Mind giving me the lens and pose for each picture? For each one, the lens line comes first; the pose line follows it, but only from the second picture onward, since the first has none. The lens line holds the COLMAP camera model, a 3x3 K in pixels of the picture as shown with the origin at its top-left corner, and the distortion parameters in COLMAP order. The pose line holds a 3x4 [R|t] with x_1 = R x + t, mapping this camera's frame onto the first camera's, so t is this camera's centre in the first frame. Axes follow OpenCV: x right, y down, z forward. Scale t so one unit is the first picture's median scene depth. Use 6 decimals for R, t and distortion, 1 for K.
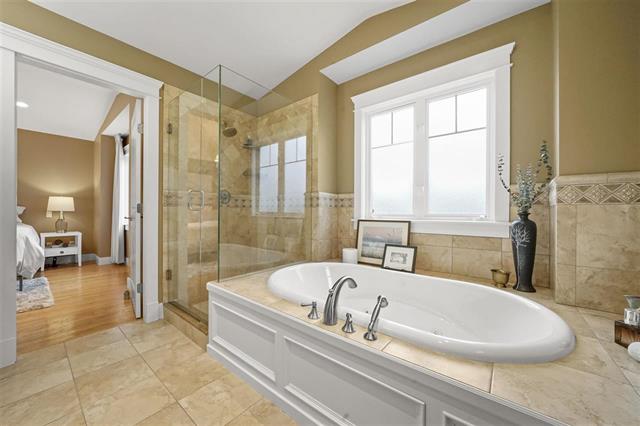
lens RADIAL K [[235.5, 0, 320.1], [0, 235.5, 214.8], [0, 0, 1]] dist [-0.001040, -0.000089]
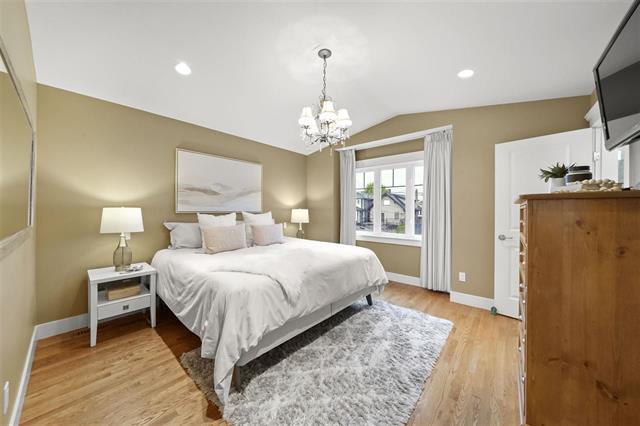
lens RADIAL K [[223.3, 0, 319.0], [0, 223.3, 211.7], [0, 0, 1]] dist [-0.014766, -0.000082]
pose [[0.999310, 0.002108, -0.037086, -0.602708], [-0.001824, 0.999969, 0.007688, -0.071549], [0.037101, -0.007615, 0.999283, 0.480928]]
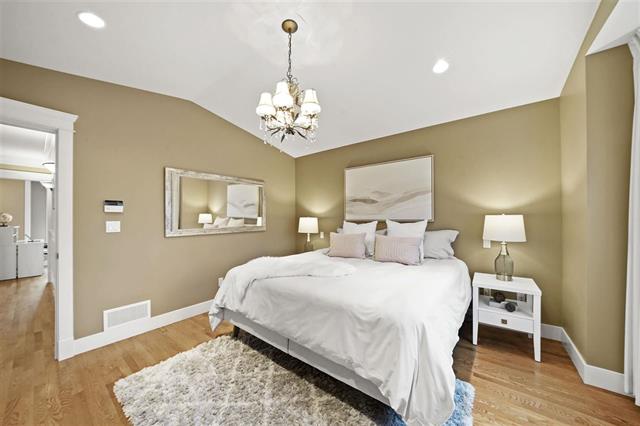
lens RADIAL K [[223.3, 0, 305.1], [0, 223.3, 218.2], [0, 0, 1]] dist [-0.014766, -0.000082]
pose [[-0.011411, -0.006438, -0.999914, -0.565575], [0.011794, 0.999909, -0.006573, -0.071259], [0.999865, -0.011868, -0.011334, 0.530659]]
